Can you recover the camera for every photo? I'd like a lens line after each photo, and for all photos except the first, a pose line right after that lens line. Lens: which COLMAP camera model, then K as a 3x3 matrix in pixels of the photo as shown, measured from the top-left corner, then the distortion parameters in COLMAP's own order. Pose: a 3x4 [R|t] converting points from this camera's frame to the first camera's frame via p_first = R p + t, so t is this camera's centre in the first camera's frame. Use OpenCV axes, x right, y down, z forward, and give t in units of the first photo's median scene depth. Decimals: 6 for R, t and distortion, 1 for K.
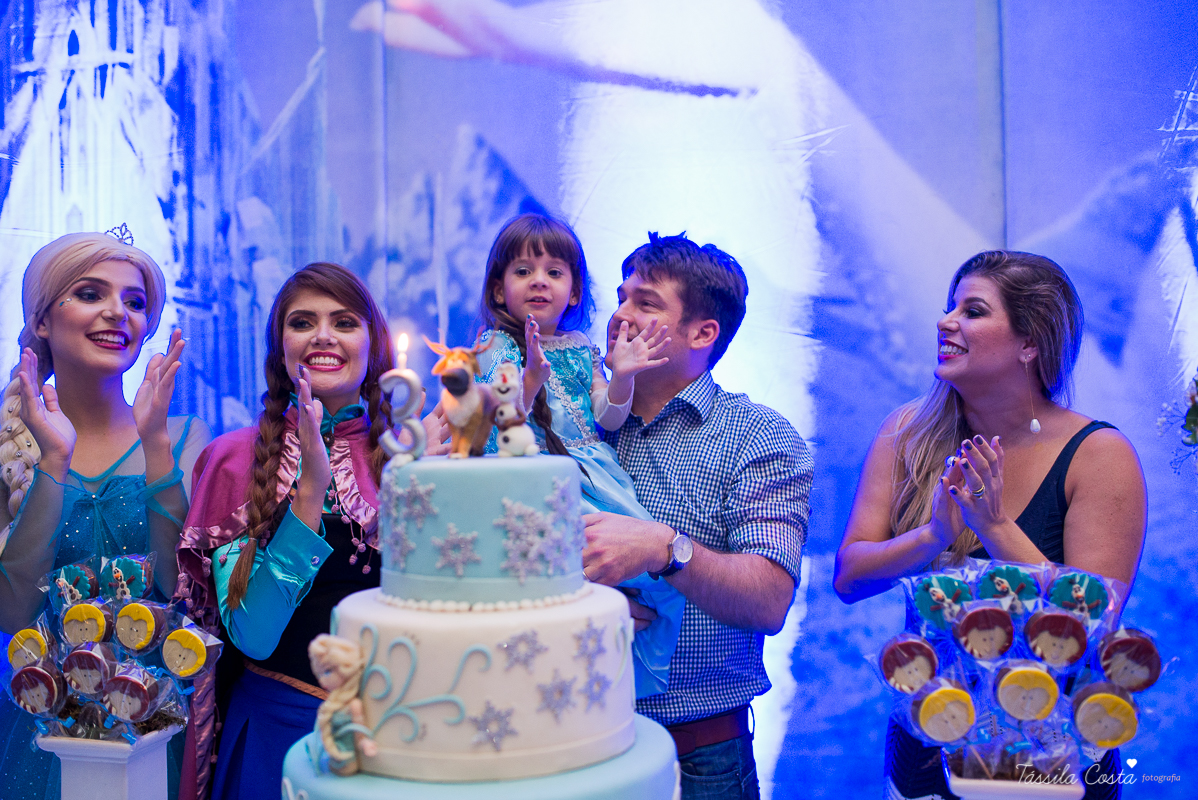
lens RADIAL K [[1198.0, 0, 599.0], [0, 1198.0, 400.0], [0, 0, 1]] dist [-0.065092, 0.104527]
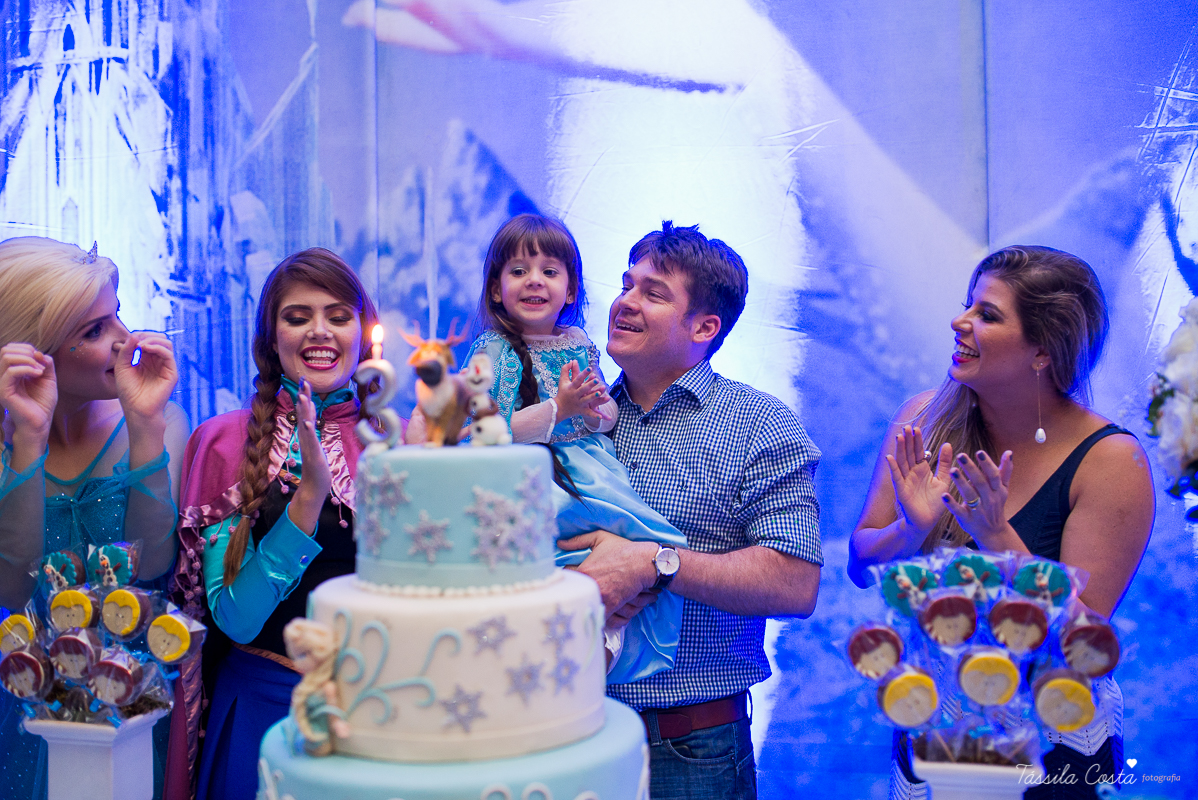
lens RADIAL K [[1192.6, 0, 599.0], [0, 1192.6, 400.0], [0, 0, 1]] dist [-0.063251, 0.099911]
pose [[0.999997, 0.002179, -0.001224, 0.020441], [-0.002172, 0.999982, 0.005628, 0.001484], [0.001236, -0.005625, 0.999983, -0.013895]]
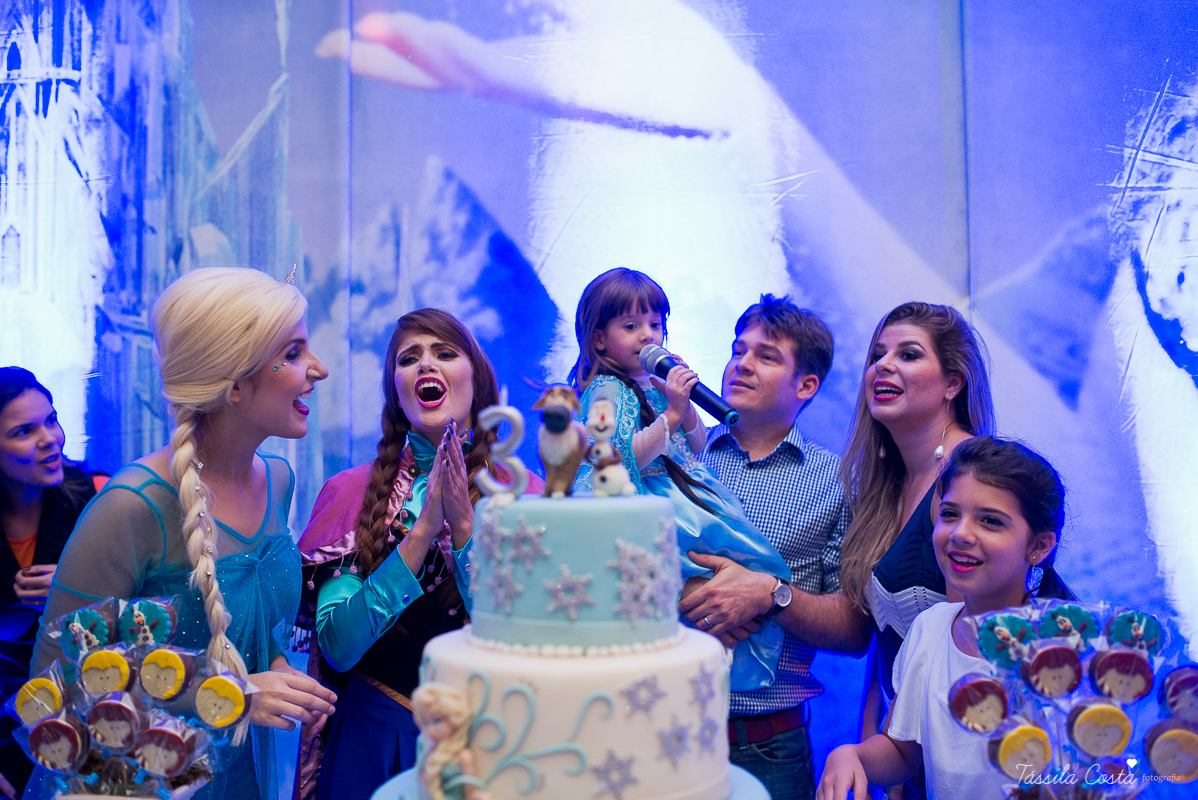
lens RADIAL K [[1192.6, 0, 599.0], [0, 1192.6, 400.0], [0, 0, 1]] dist [-0.063251, 0.099911]
pose [[0.993861, 0.013571, 0.109799, -0.148314], [-0.010263, 0.999478, -0.030638, -0.001246], [-0.110157, 0.029323, 0.993482, 0.023872]]
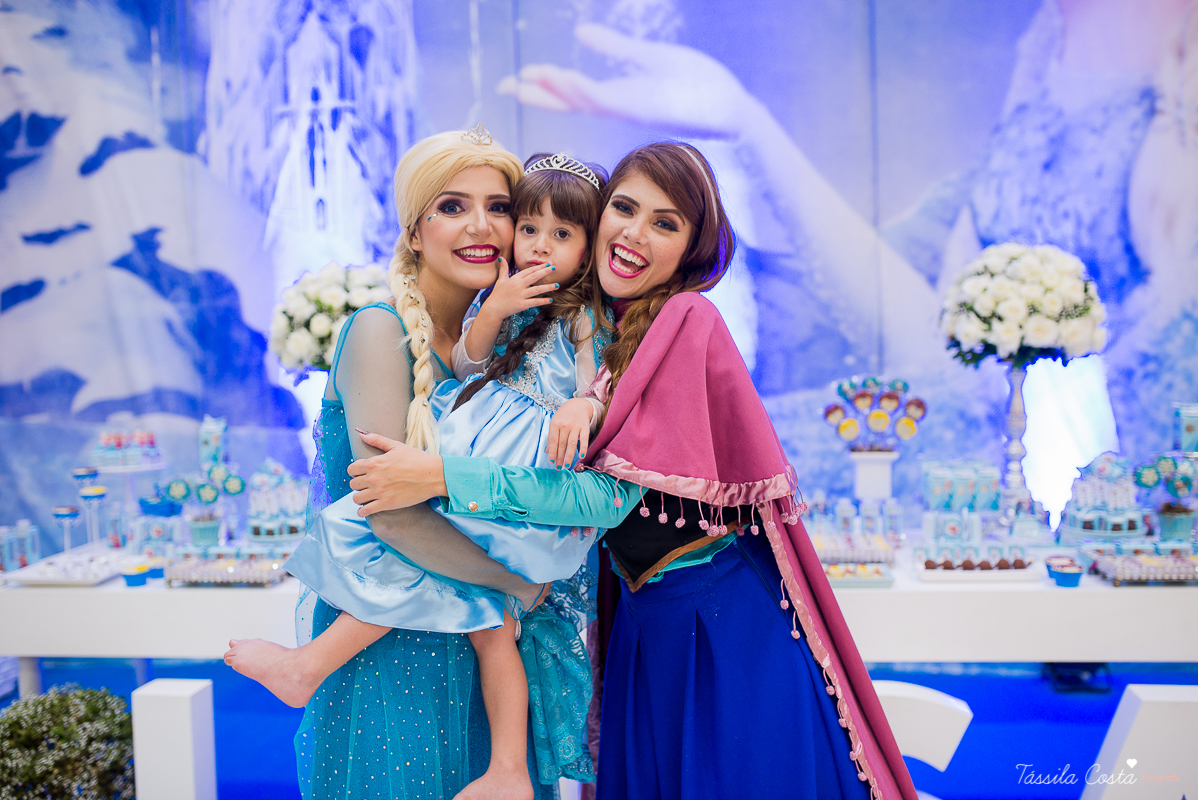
lens RADIAL K [[1196.9, 0, 599.0], [0, 1196.9, 400.0], [0, 0, 1]] dist [-0.031207, 0.017510]
pose [[0.995793, -0.019328, 0.089566, -0.416586], [0.012457, 0.996980, 0.076647, -0.013114], [-0.090777, -0.075209, 0.993027, -1.323330]]
